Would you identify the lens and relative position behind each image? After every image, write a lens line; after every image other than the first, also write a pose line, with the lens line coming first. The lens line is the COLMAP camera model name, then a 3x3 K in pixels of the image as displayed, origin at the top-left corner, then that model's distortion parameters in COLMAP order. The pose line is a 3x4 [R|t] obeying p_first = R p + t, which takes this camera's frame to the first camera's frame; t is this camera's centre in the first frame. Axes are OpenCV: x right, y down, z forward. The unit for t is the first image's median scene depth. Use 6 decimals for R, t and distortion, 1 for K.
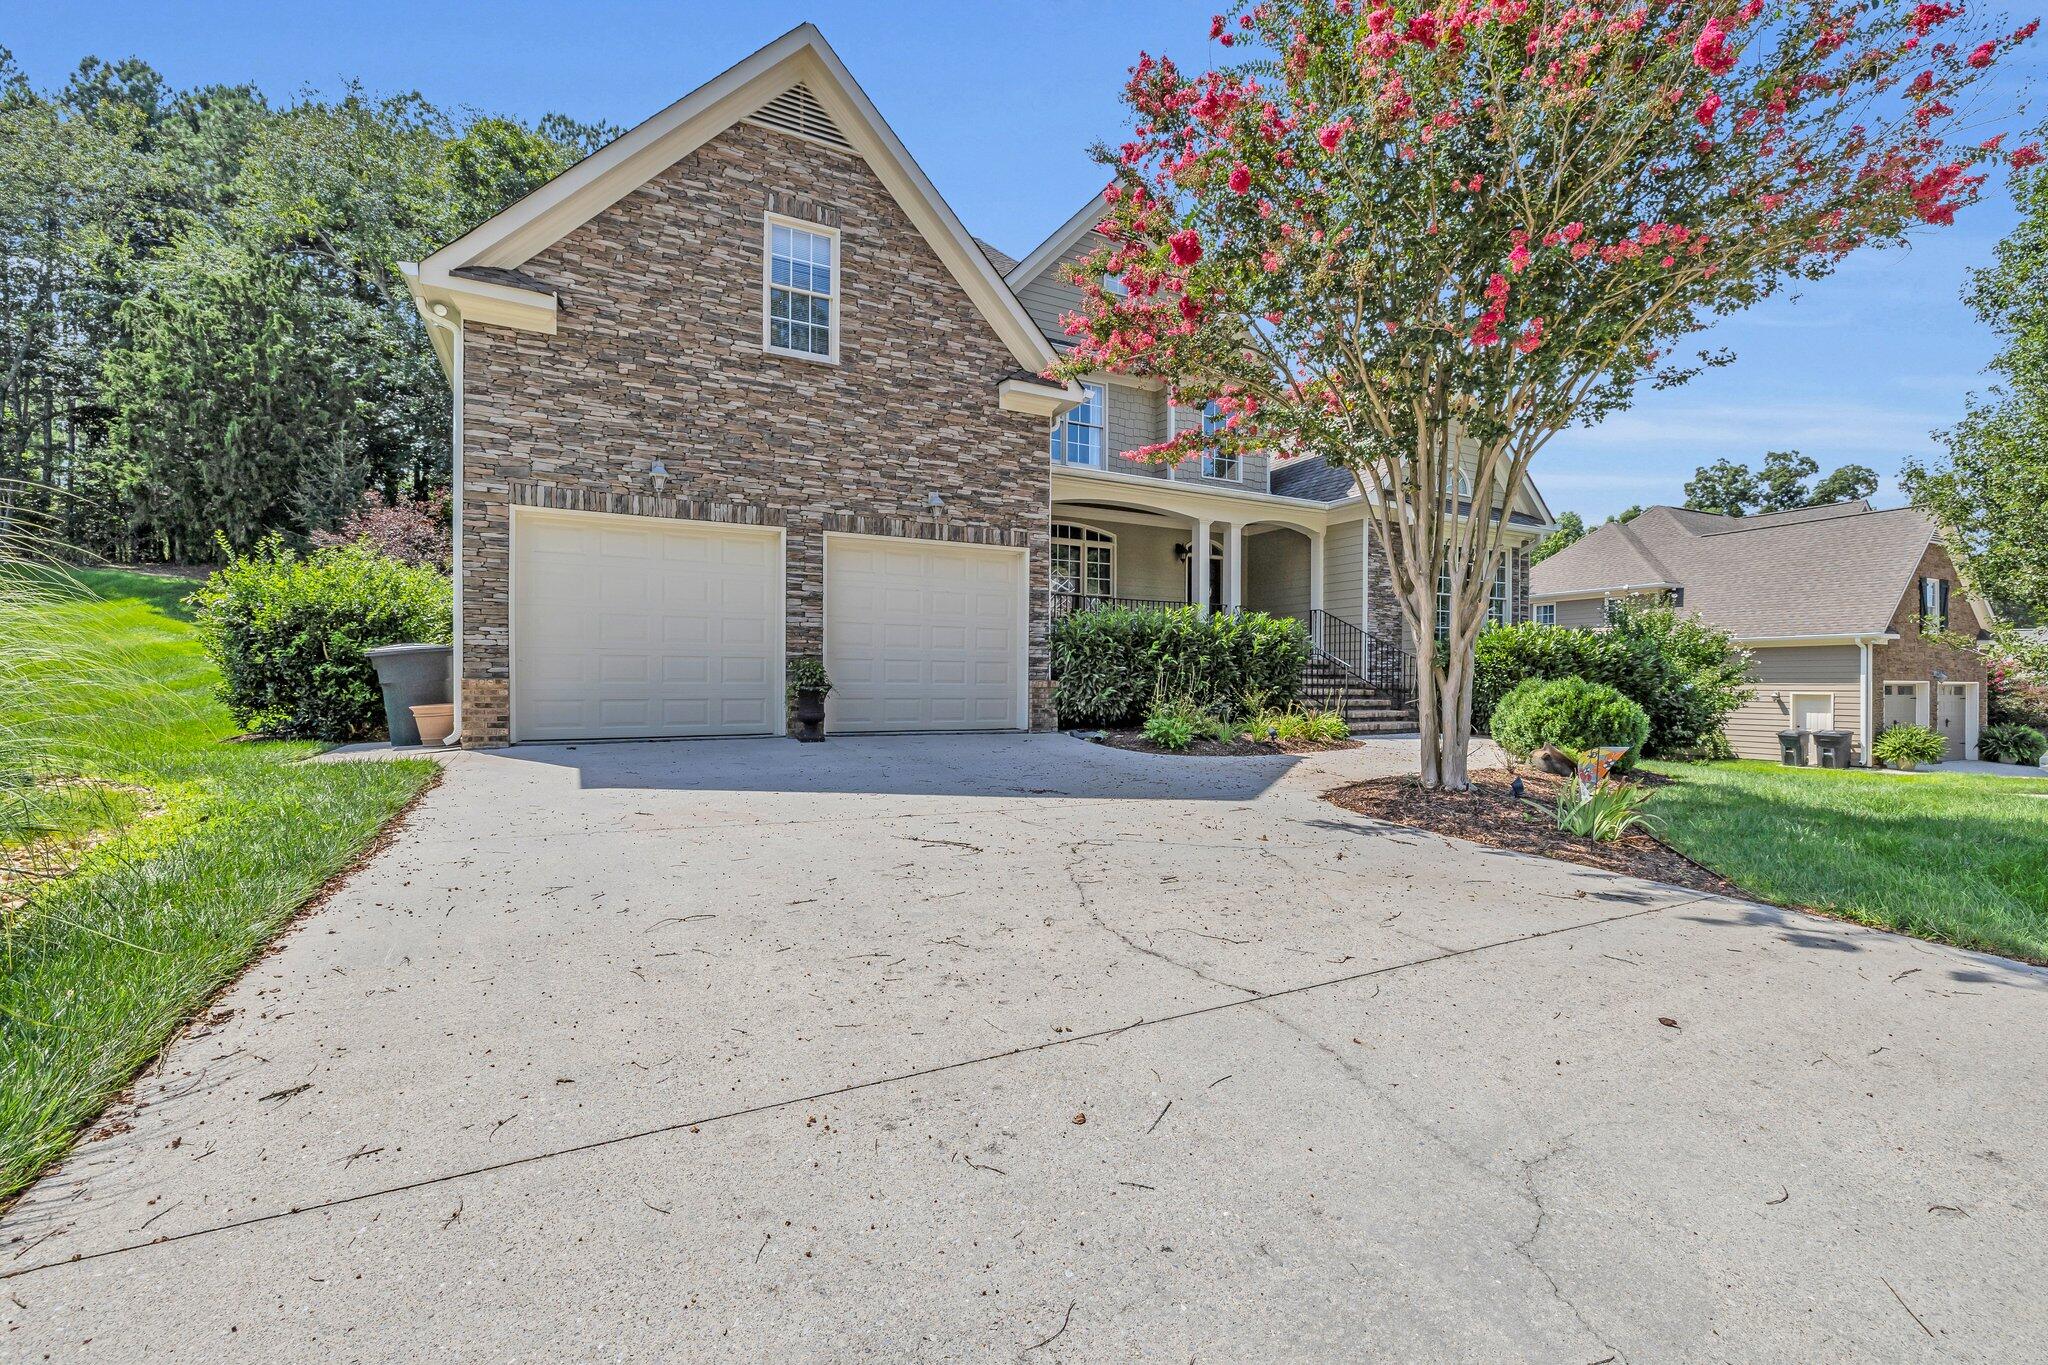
lens RADIAL K [[848.3, 0, 1037.9], [0, 848.3, 683.3], [0, 0, 1]] dist [-0.000298, 0.000175]
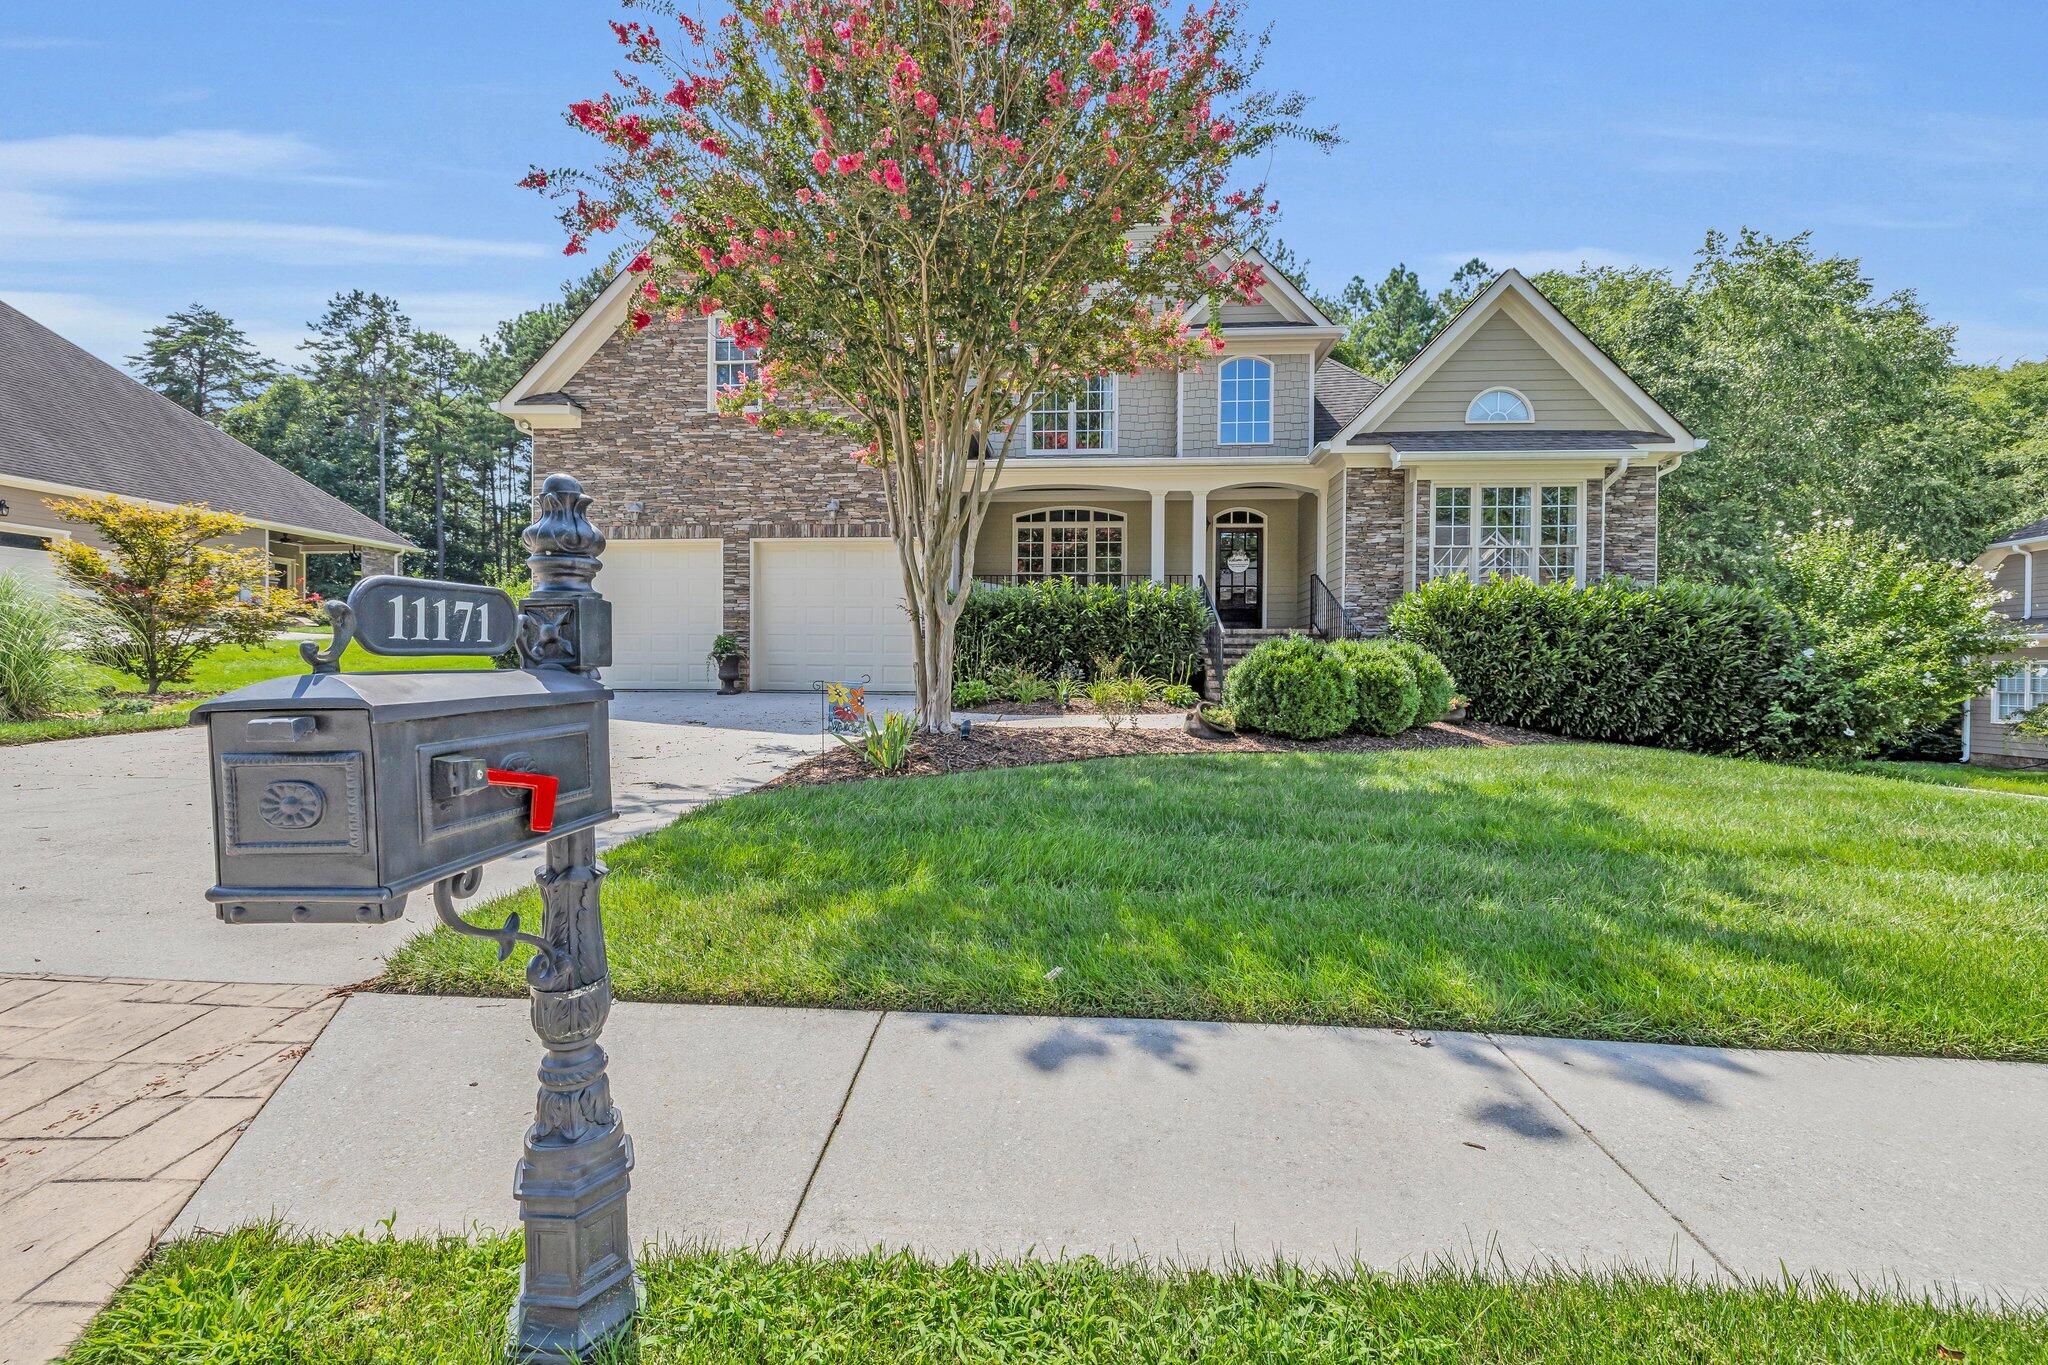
lens RADIAL K [[848.3, 0, 1019.9], [0, 848.3, 687.6], [0, 0, 1]] dist [-0.000298, 0.000175]
pose [[0.848533, 0.007808, -0.529085, 0.810165], [-0.004272, 0.999960, 0.007906, 0.042561], [0.529125, -0.004448, 0.848532, 0.089387]]
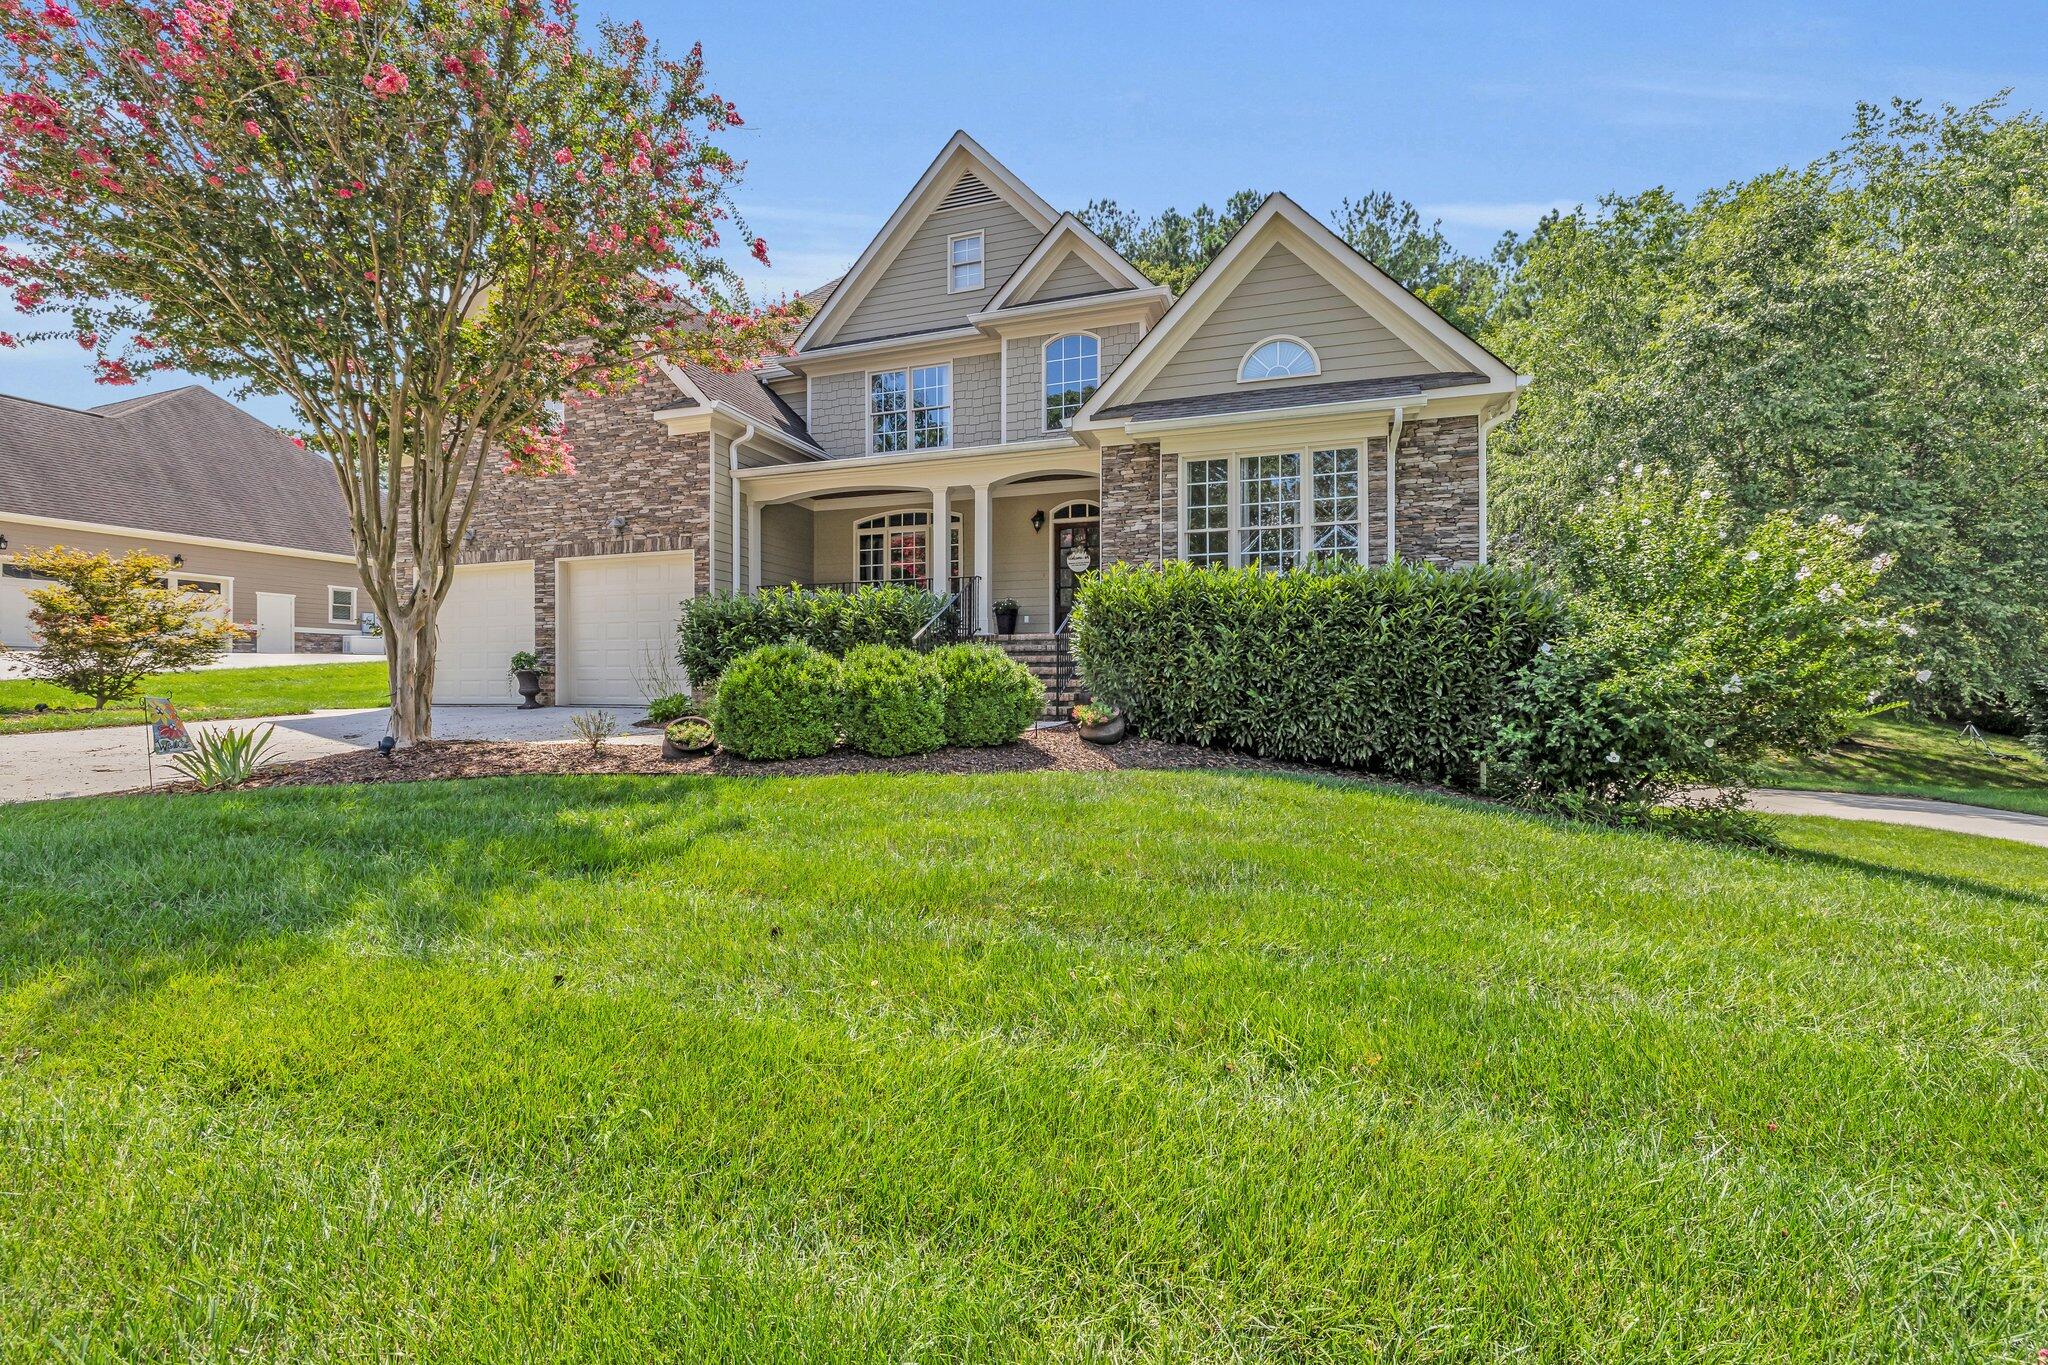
lens RADIAL K [[848.3, 0, 1032.1], [0, 848.3, 684.2], [0, 0, 1]] dist [-0.000298, 0.000175]
pose [[0.696436, -0.008843, -0.717564, 1.274663], [0.002800, 0.999950, -0.009606, 0.041436], [0.717613, 0.004681, 0.696426, 0.589742]]
